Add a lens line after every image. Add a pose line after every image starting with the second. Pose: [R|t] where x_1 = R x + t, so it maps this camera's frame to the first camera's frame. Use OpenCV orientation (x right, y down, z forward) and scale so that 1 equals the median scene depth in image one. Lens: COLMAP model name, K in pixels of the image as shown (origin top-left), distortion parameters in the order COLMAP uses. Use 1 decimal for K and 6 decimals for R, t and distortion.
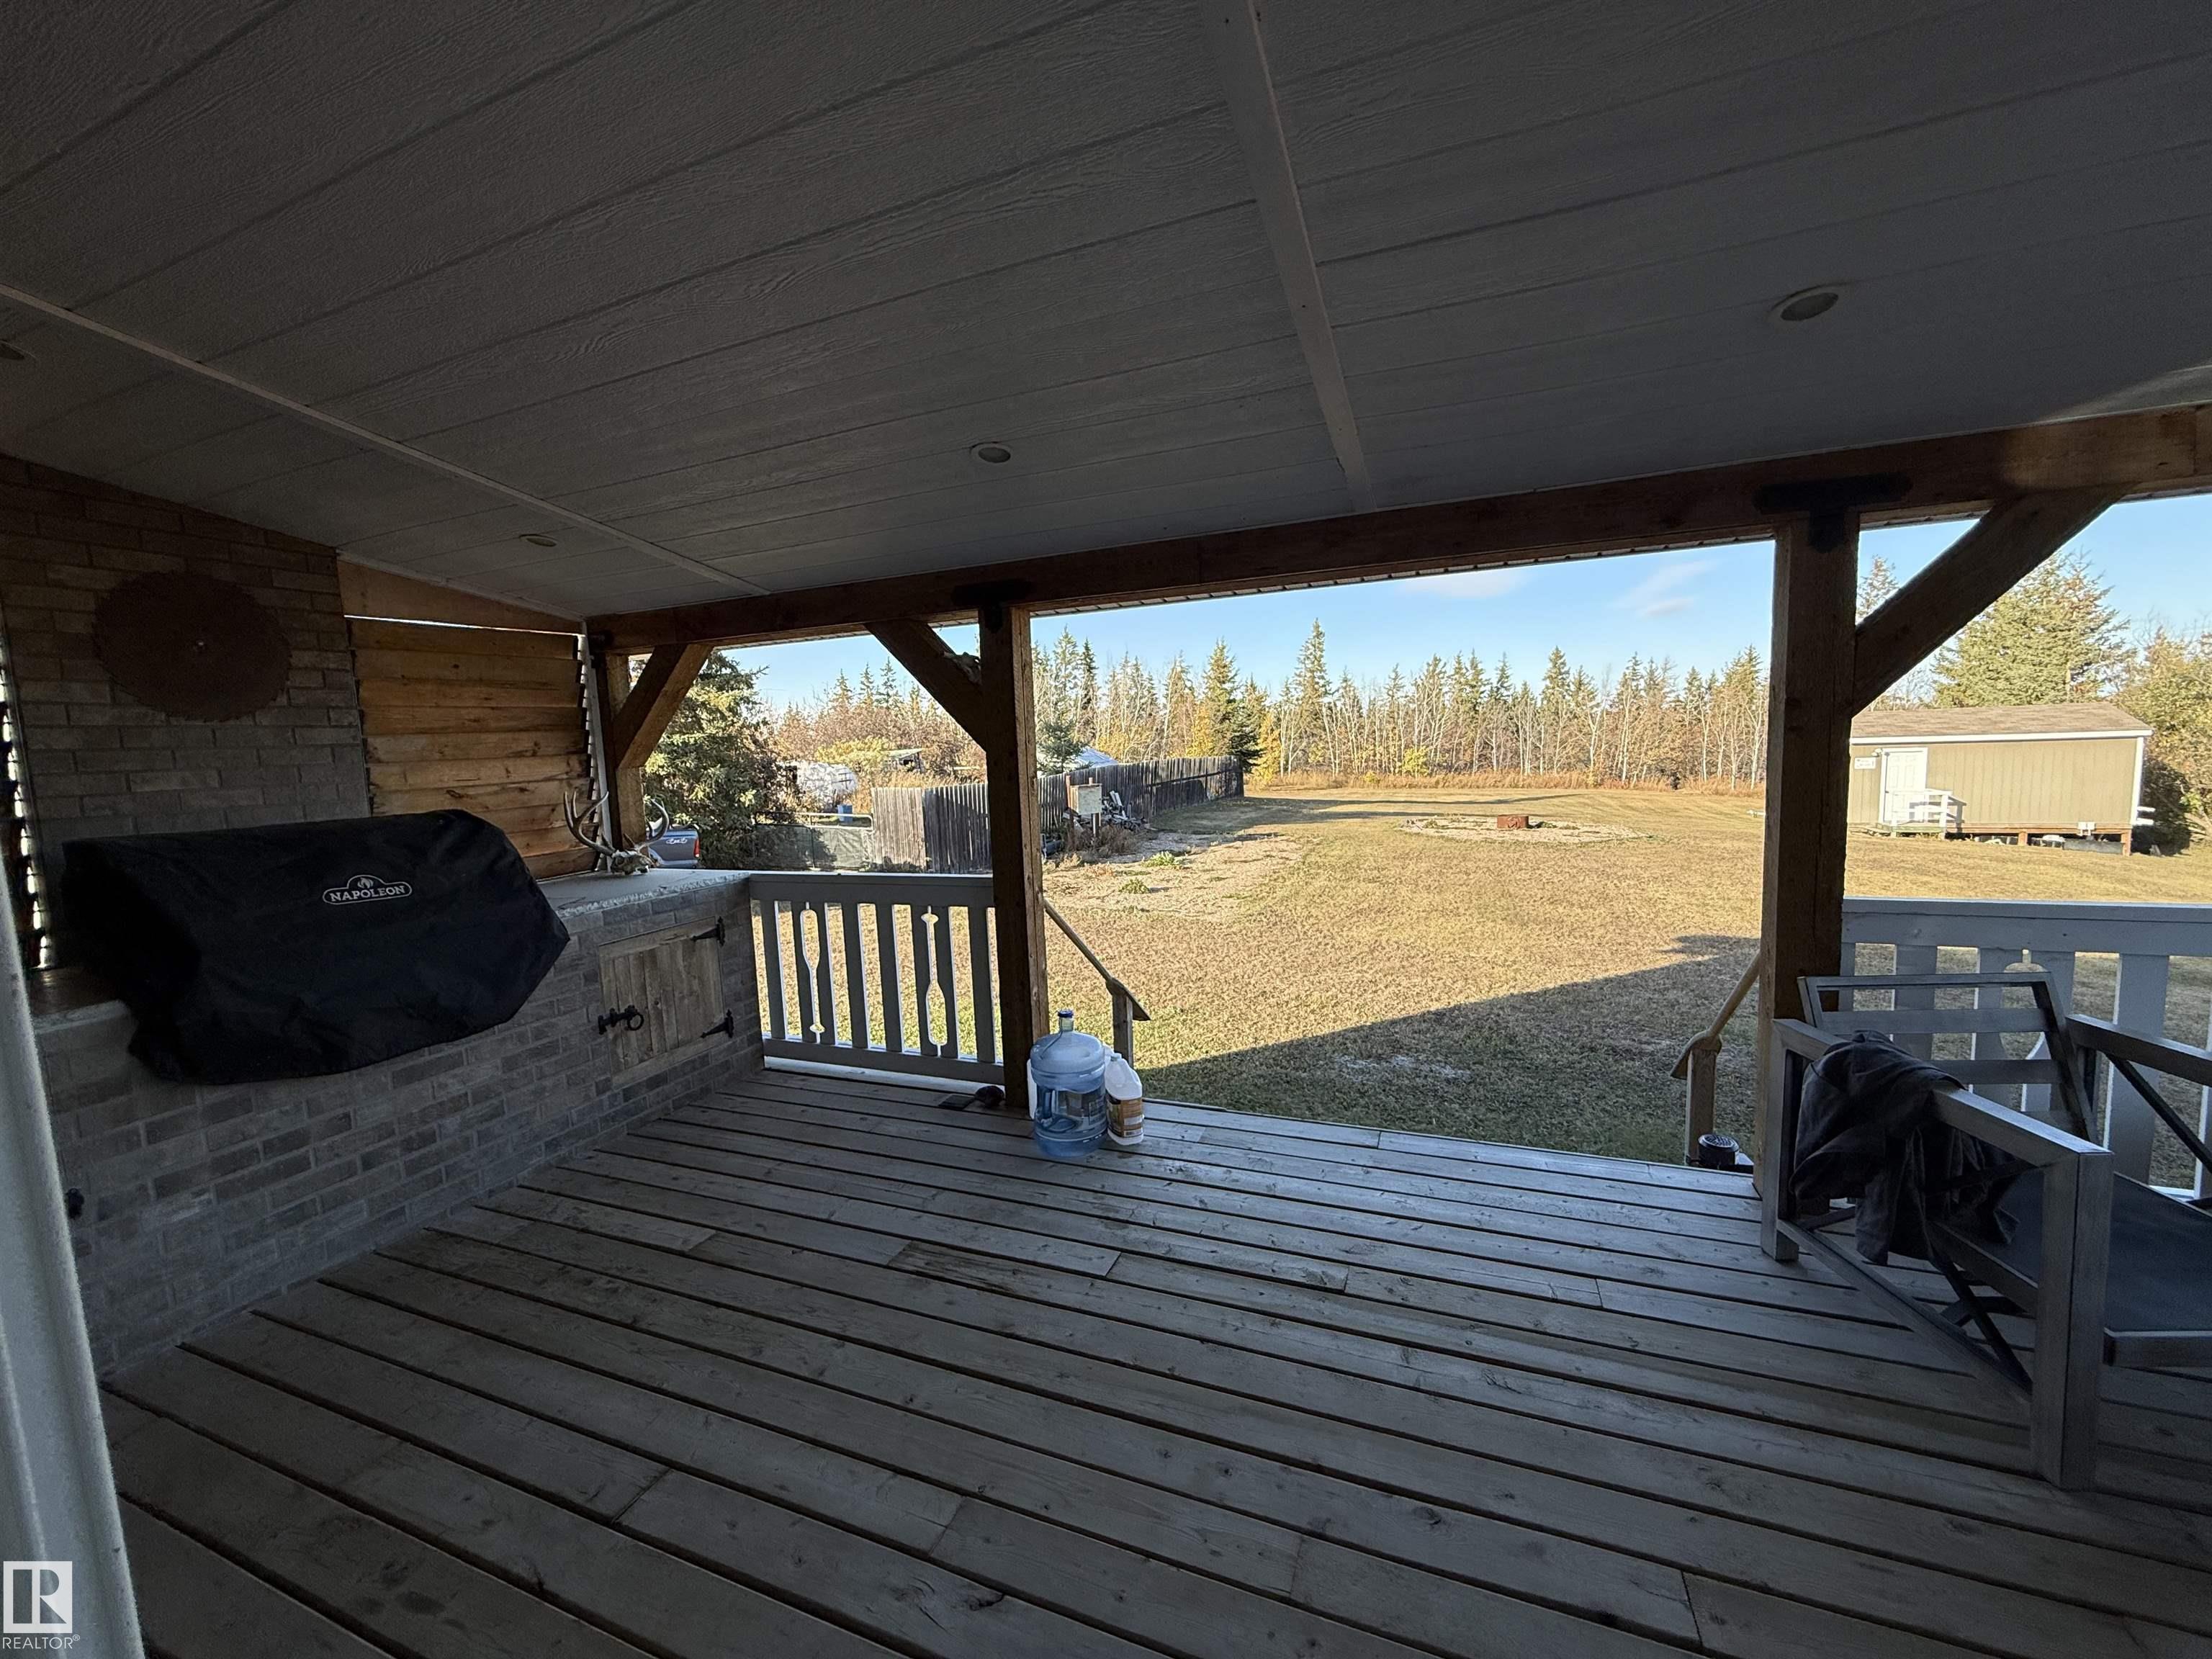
lens RADIAL K [[875.9, 0, 1106.5], [0, 875.9, 832.6], [0, 0, 1]] dist [0.000679, 0.000386]
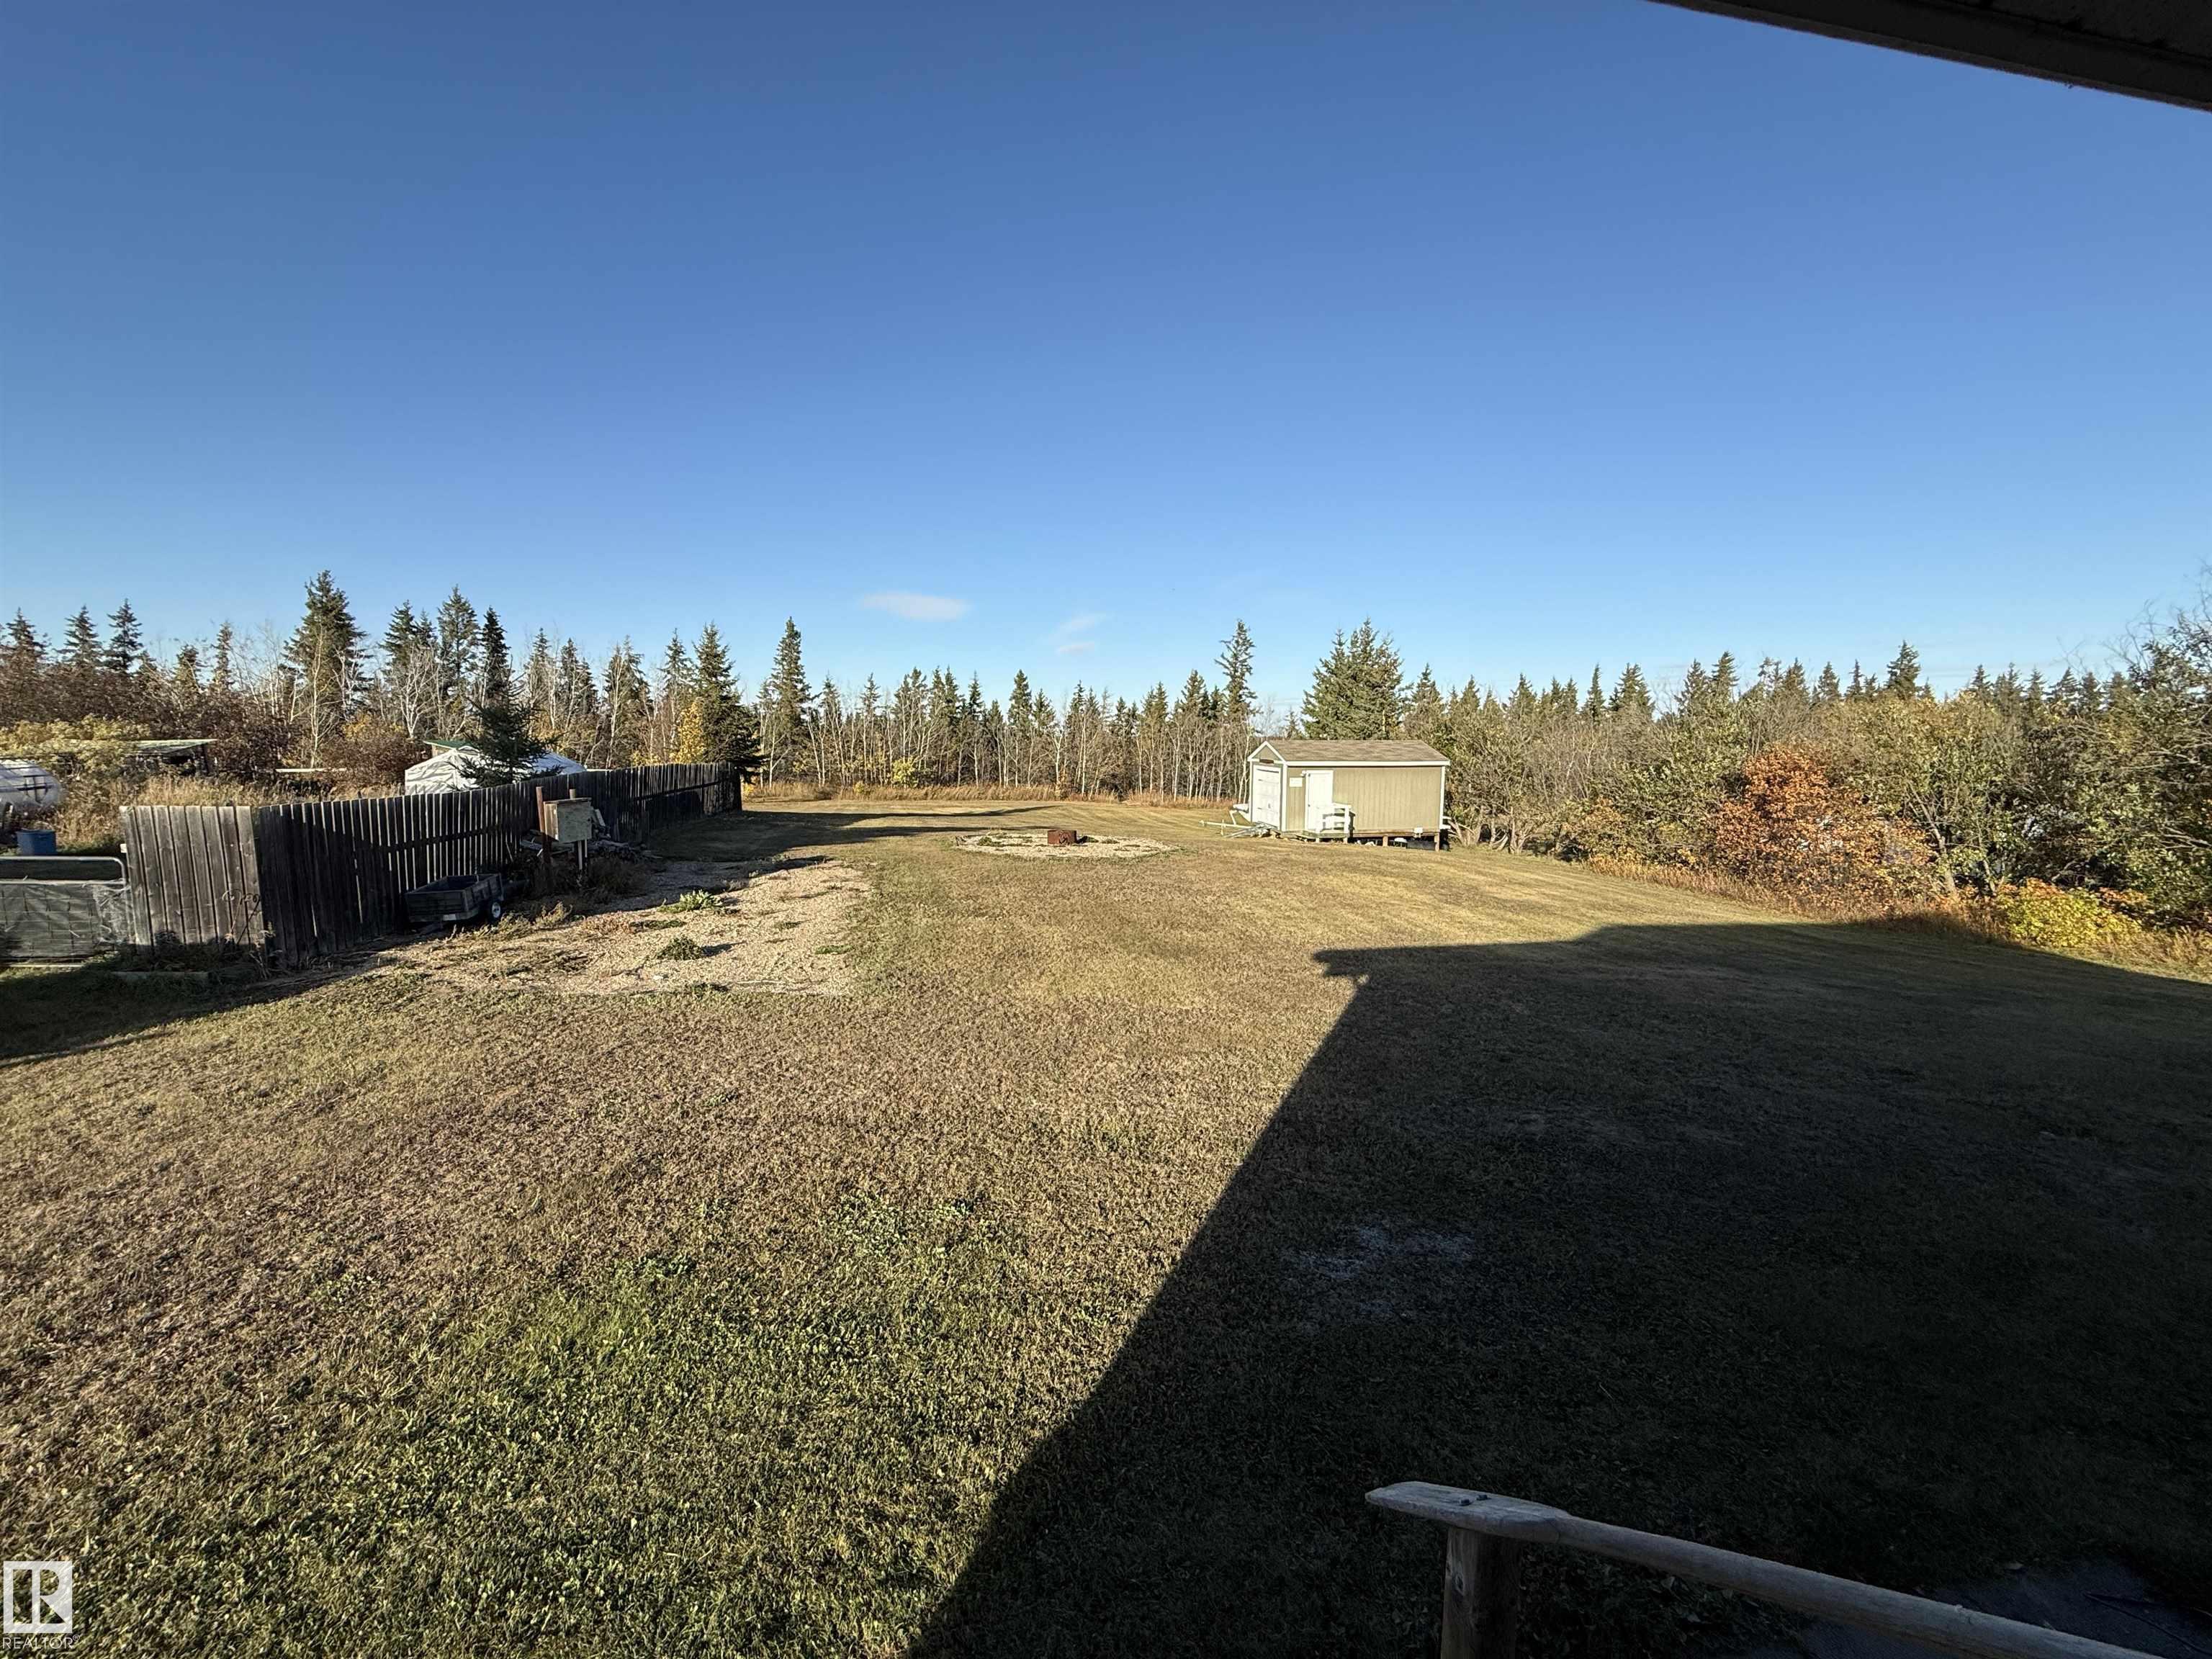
lens RADIAL K [[875.9, 0, 1101.5], [0, 875.9, 824.3], [0, 0, 1]] dist [0.000679, 0.000386]
pose [[0.826117, -0.014030, 0.563324, -0.305297], [0.025707, 0.999588, -0.012804, -0.071793], [-0.562912, 0.025059, 0.826137, 0.890681]]
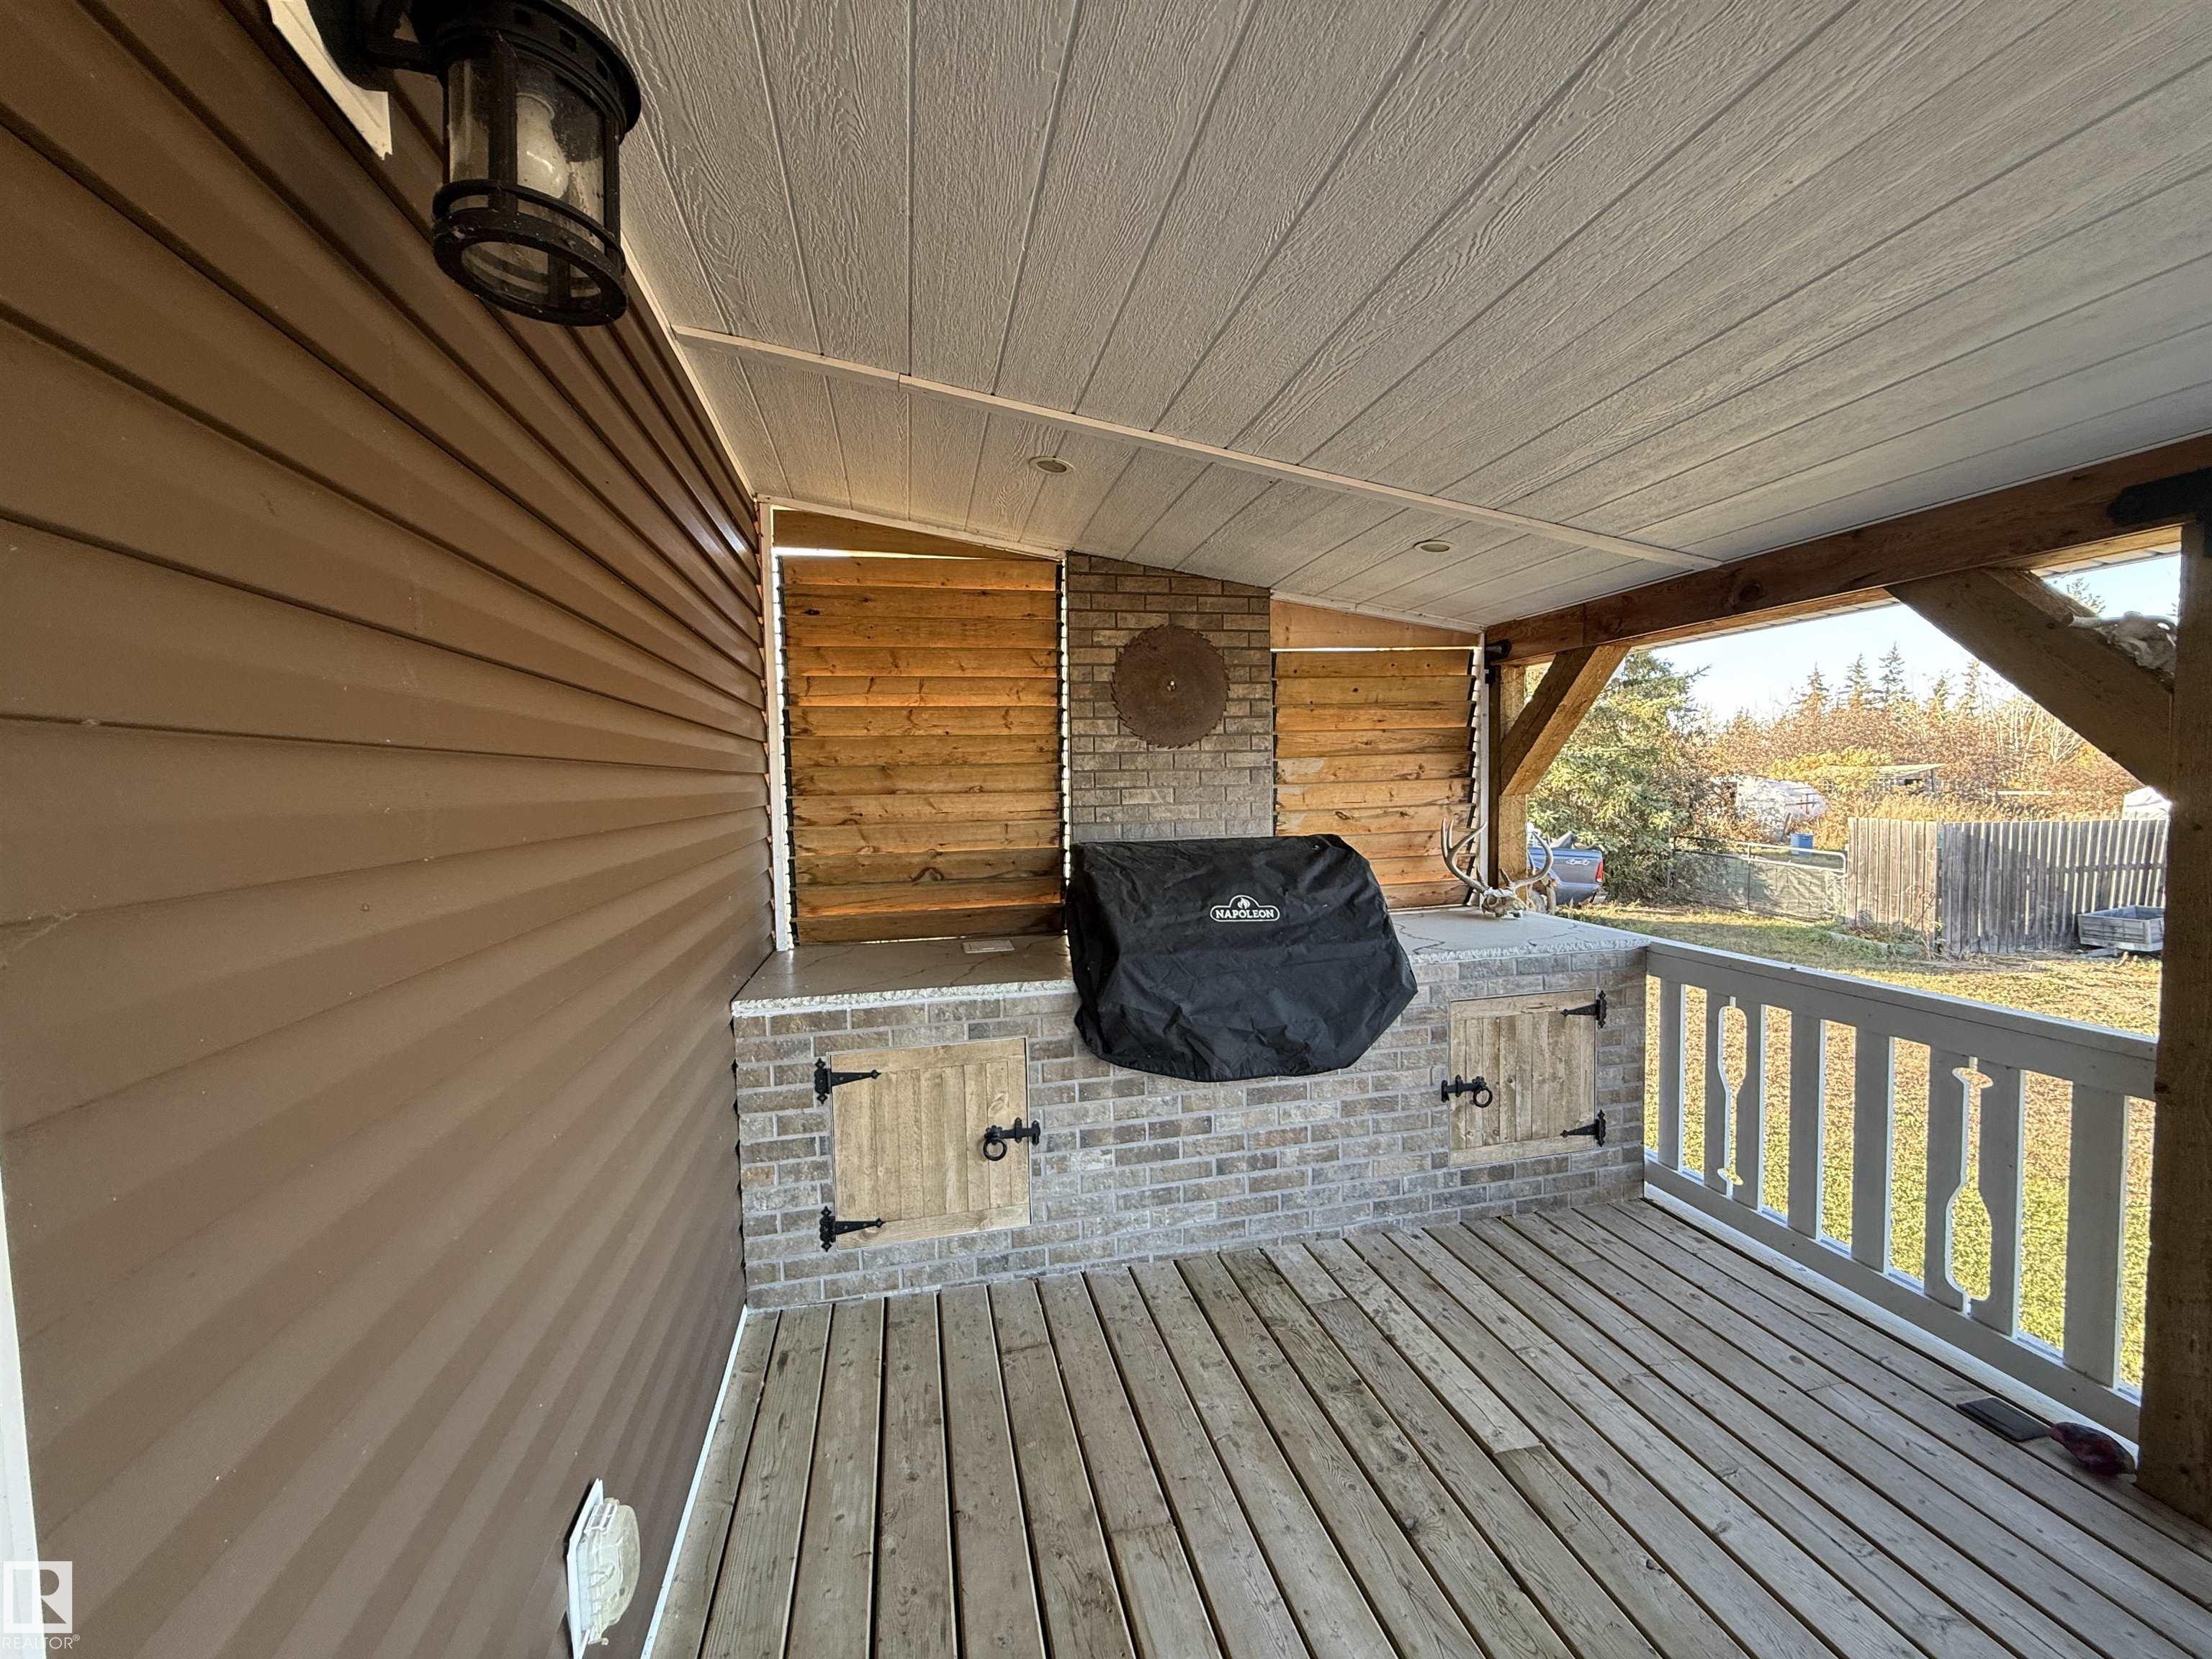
lens RADIAL K [[875.9, 0, 1101.6], [0, 875.9, 828.8], [0, 0, 1]] dist [0.000679, 0.000386]
pose [[0.568813, 0.076464, -0.818905, -0.062841], [-0.088686, 0.995566, 0.031357, -0.032530], [0.817671, 0.054789, 0.573072, 0.172026]]
